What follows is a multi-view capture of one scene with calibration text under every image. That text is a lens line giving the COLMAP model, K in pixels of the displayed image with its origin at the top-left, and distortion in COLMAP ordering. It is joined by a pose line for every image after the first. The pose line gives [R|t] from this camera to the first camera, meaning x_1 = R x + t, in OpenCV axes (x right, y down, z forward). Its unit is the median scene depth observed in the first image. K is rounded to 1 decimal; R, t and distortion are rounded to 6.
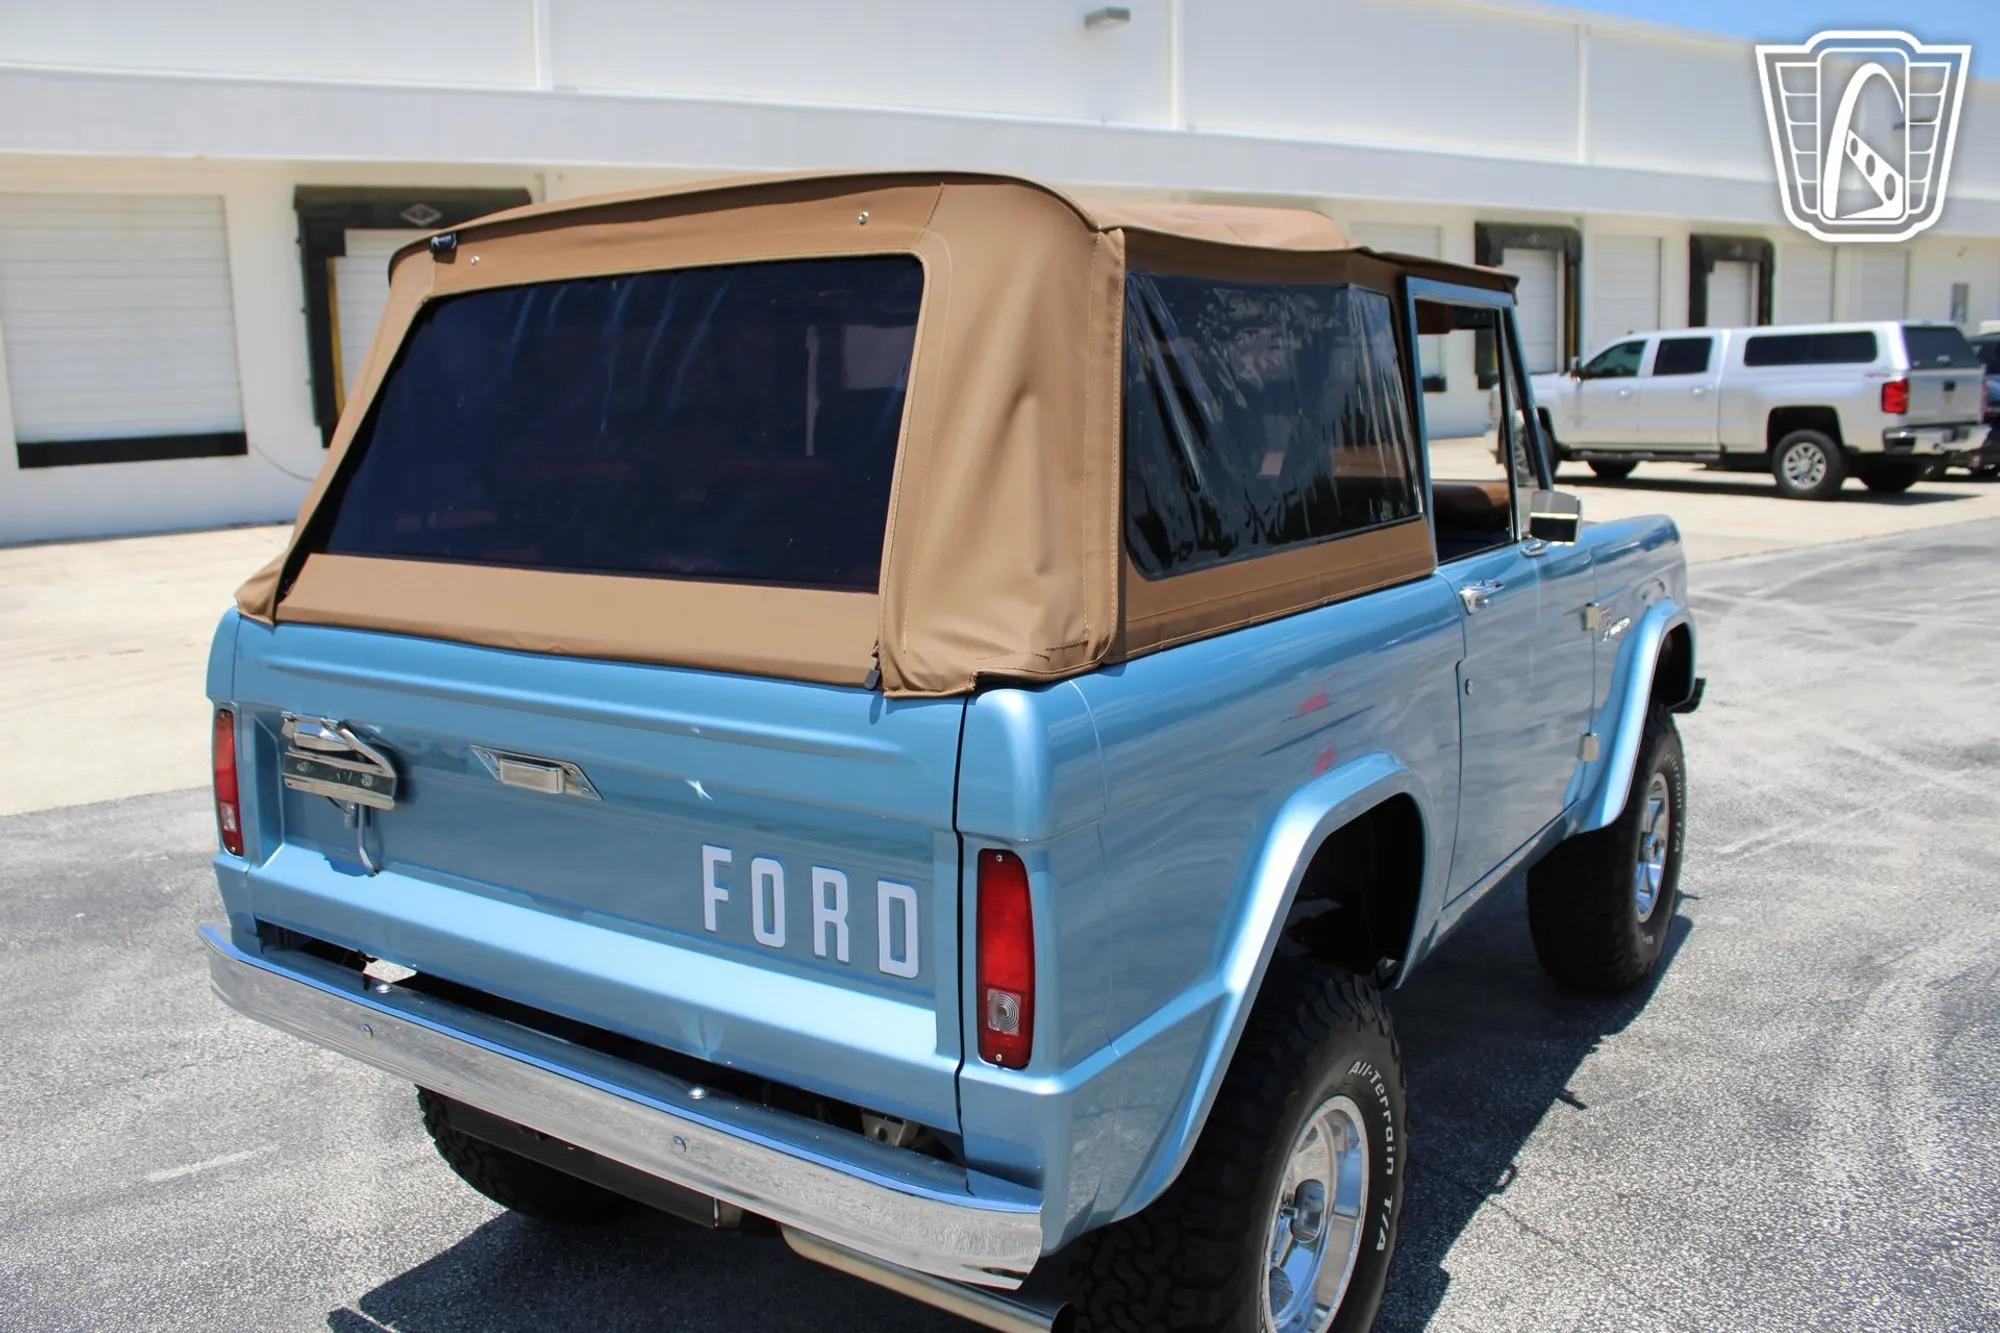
lens RADIAL K [[1637.1, 0, 975.2], [0, 1637.1, 611.2], [0, 0, 1]] dist [-0.107288, 0.015134]
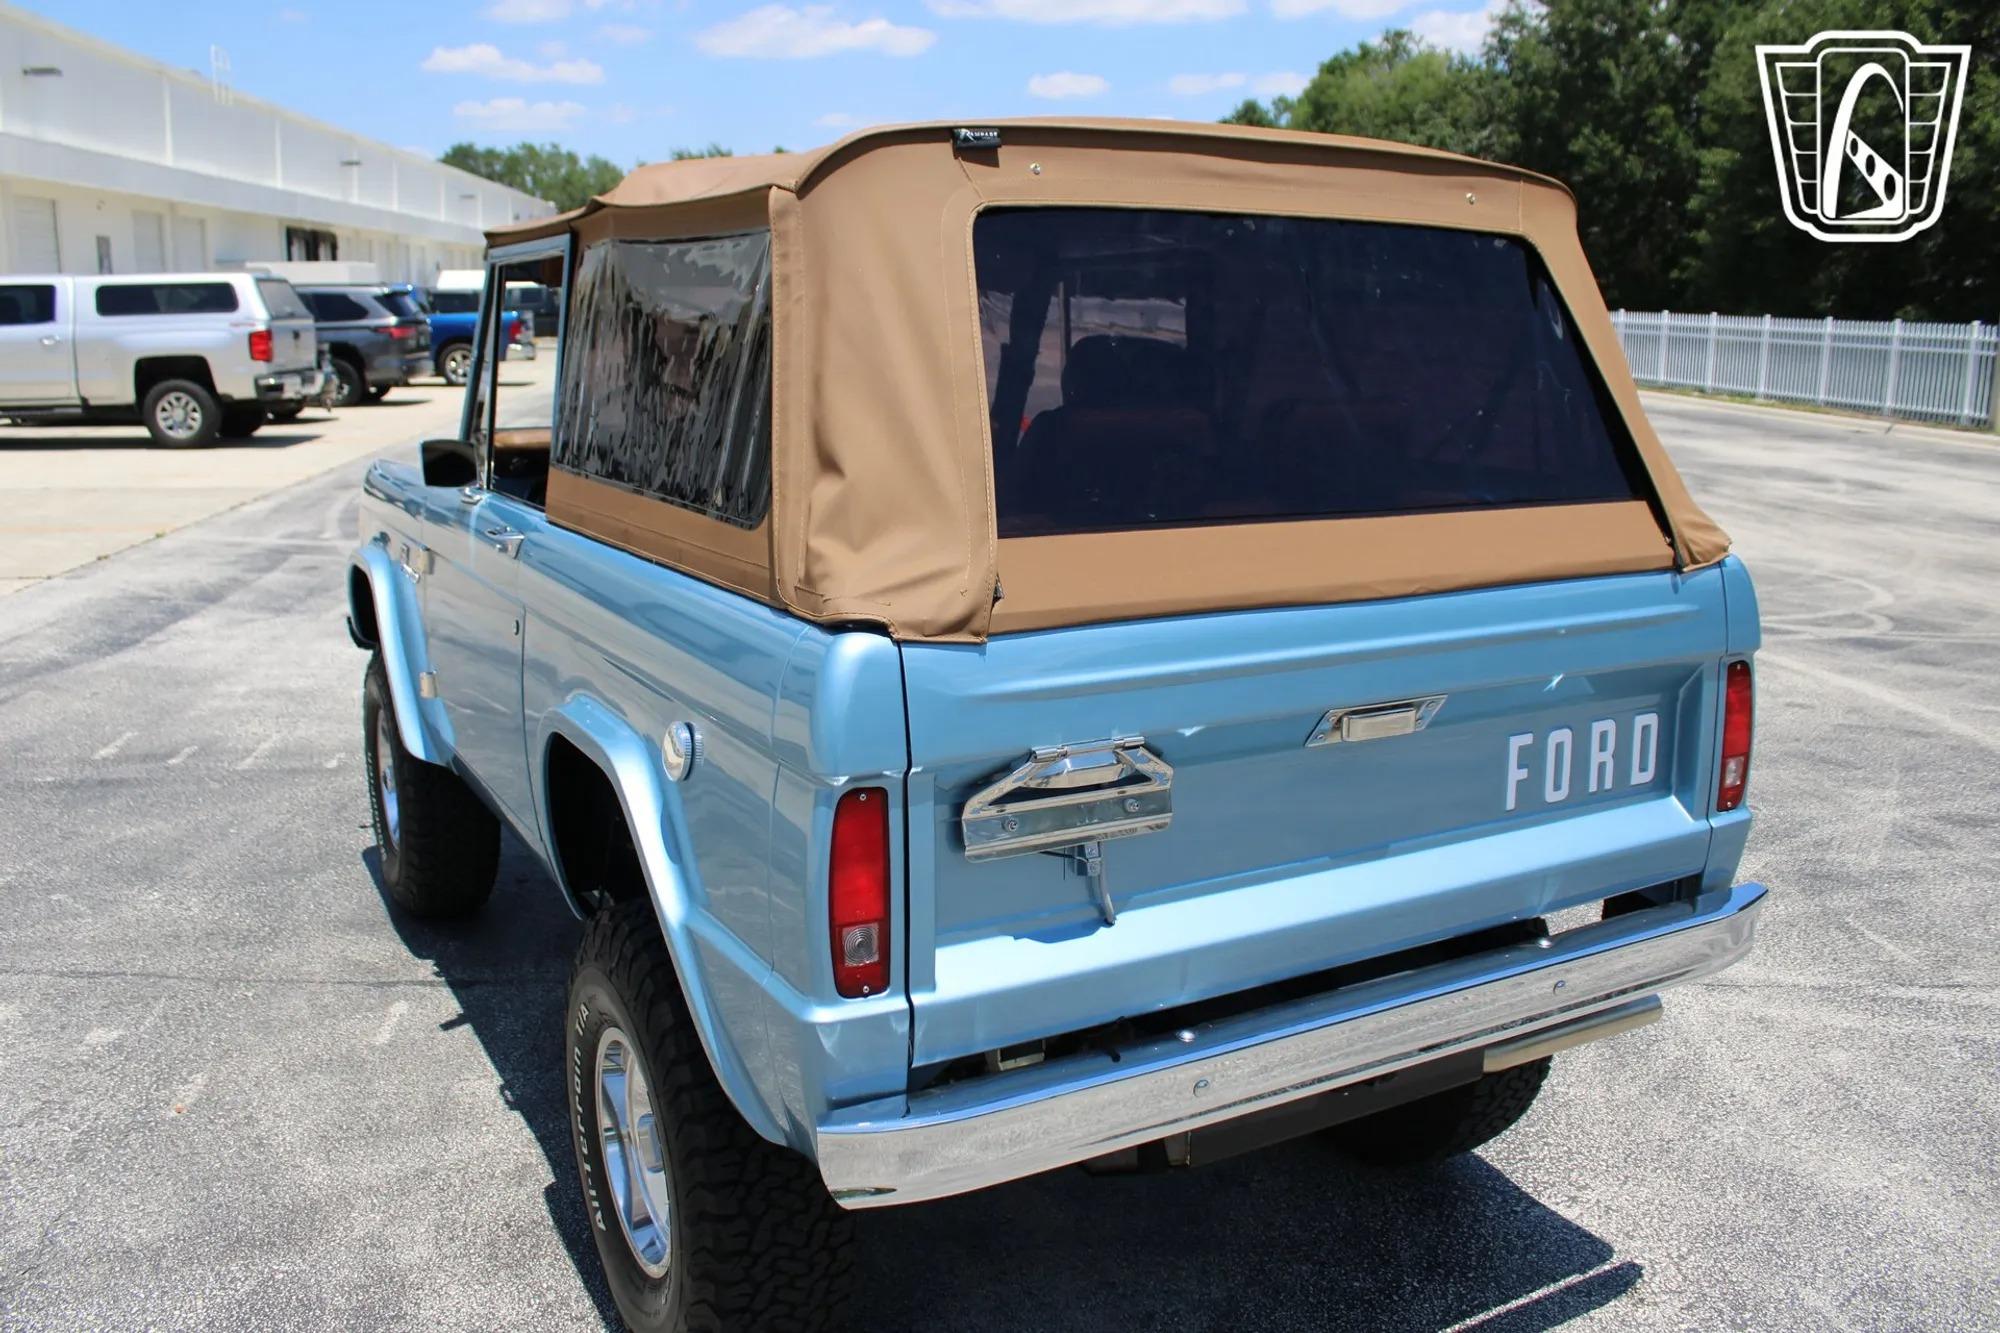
lens RADIAL K [[1637.1, 0, 975.2], [0, 1637.1, 611.2], [0, 0, 1]] dist [-0.107288, 0.015134]
pose [[0.429915, -0.131069, 0.893305, -0.185858], [0.103691, 0.990028, 0.095358, -0.012916], [-0.896895, 0.051631, 0.439219, 0.115448]]
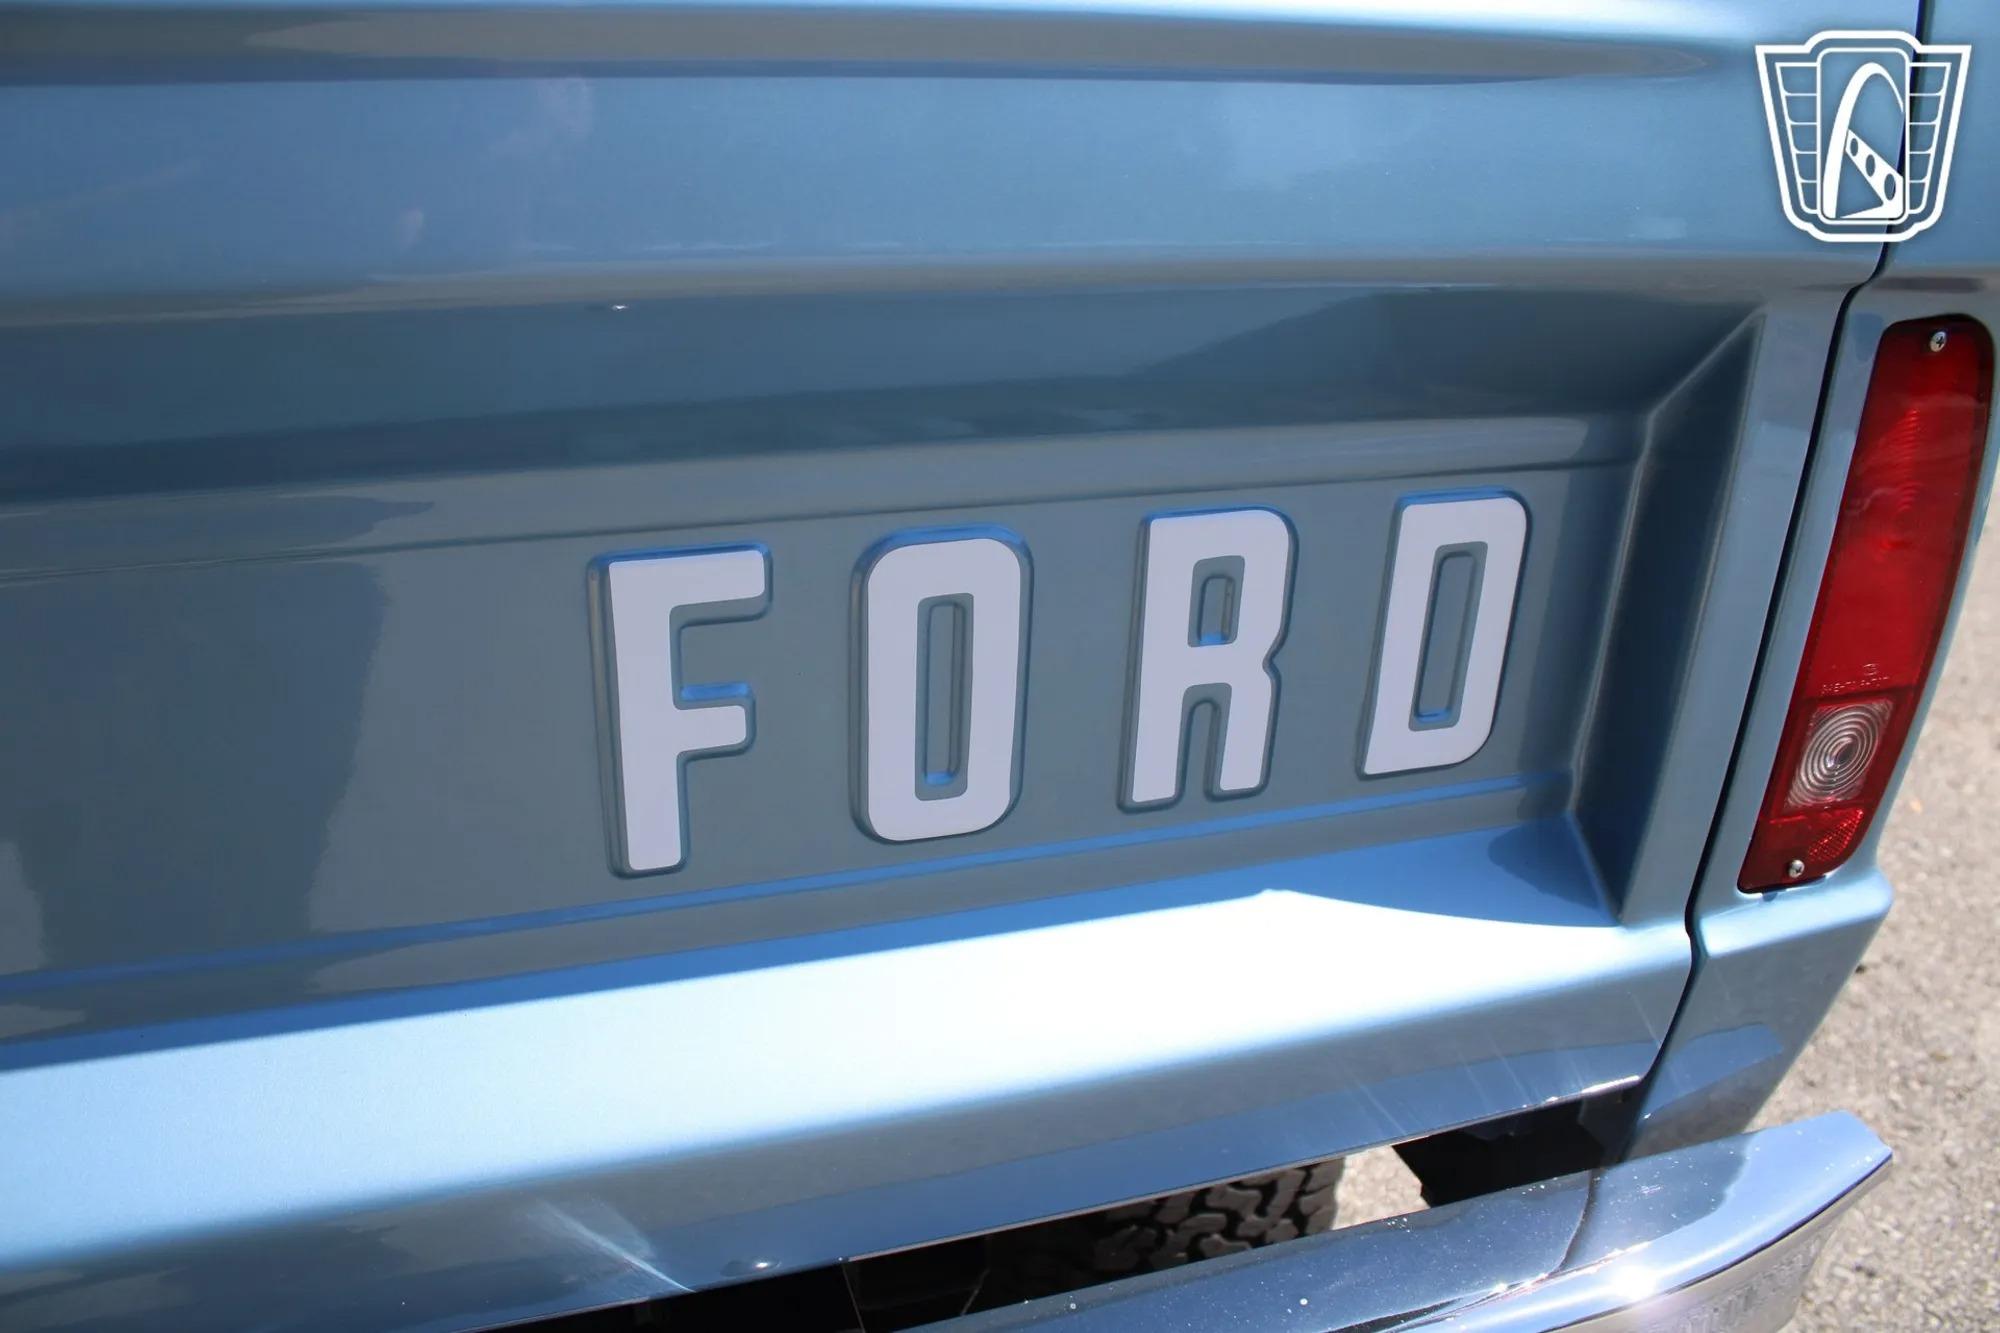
lens RADIAL K [[1637.1, 0, 975.2], [0, 1637.1, 611.2], [0, 0, 1]] dist [-0.107288, 0.015134]
pose [[0.596559, -0.277654, 0.753011, -0.044246], [0.050151, 0.949314, 0.310304, 0.010810], [-0.801001, -0.147351, 0.580246, 0.113016]]
